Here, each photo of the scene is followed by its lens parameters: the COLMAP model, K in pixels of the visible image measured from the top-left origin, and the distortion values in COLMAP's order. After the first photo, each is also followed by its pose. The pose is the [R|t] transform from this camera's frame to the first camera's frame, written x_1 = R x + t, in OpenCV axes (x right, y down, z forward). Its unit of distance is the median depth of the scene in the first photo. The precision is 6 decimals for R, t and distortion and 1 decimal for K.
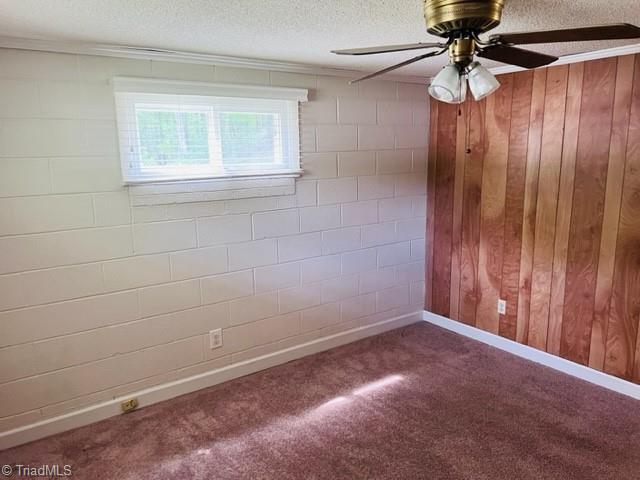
lens RADIAL K [[485.4, 0, 320.0], [0, 485.4, 240.0], [0, 0, 1]] dist [0.036285, -0.011131]
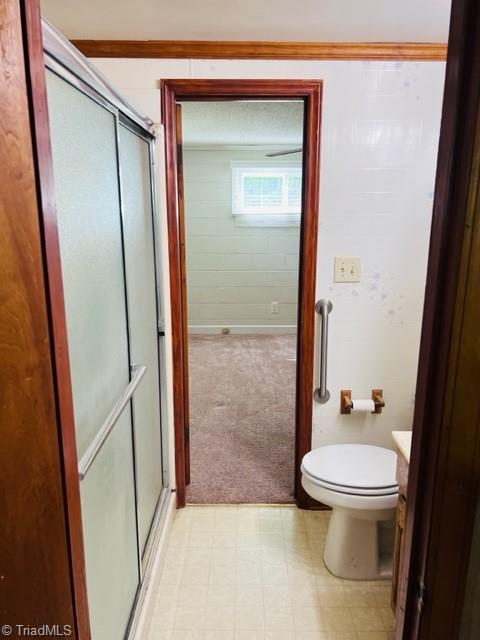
lens RADIAL K [[485.4, 0, 240.0], [0, 485.4, 320.0], [0, 0, 1]] dist [0.036285, -0.011131]
pose [[0.816553, 0.153852, -0.556391, 0.787828], [-0.121157, 0.988038, 0.095401, 0.112888], [0.564413, -0.010489, 0.825426, -0.610813]]
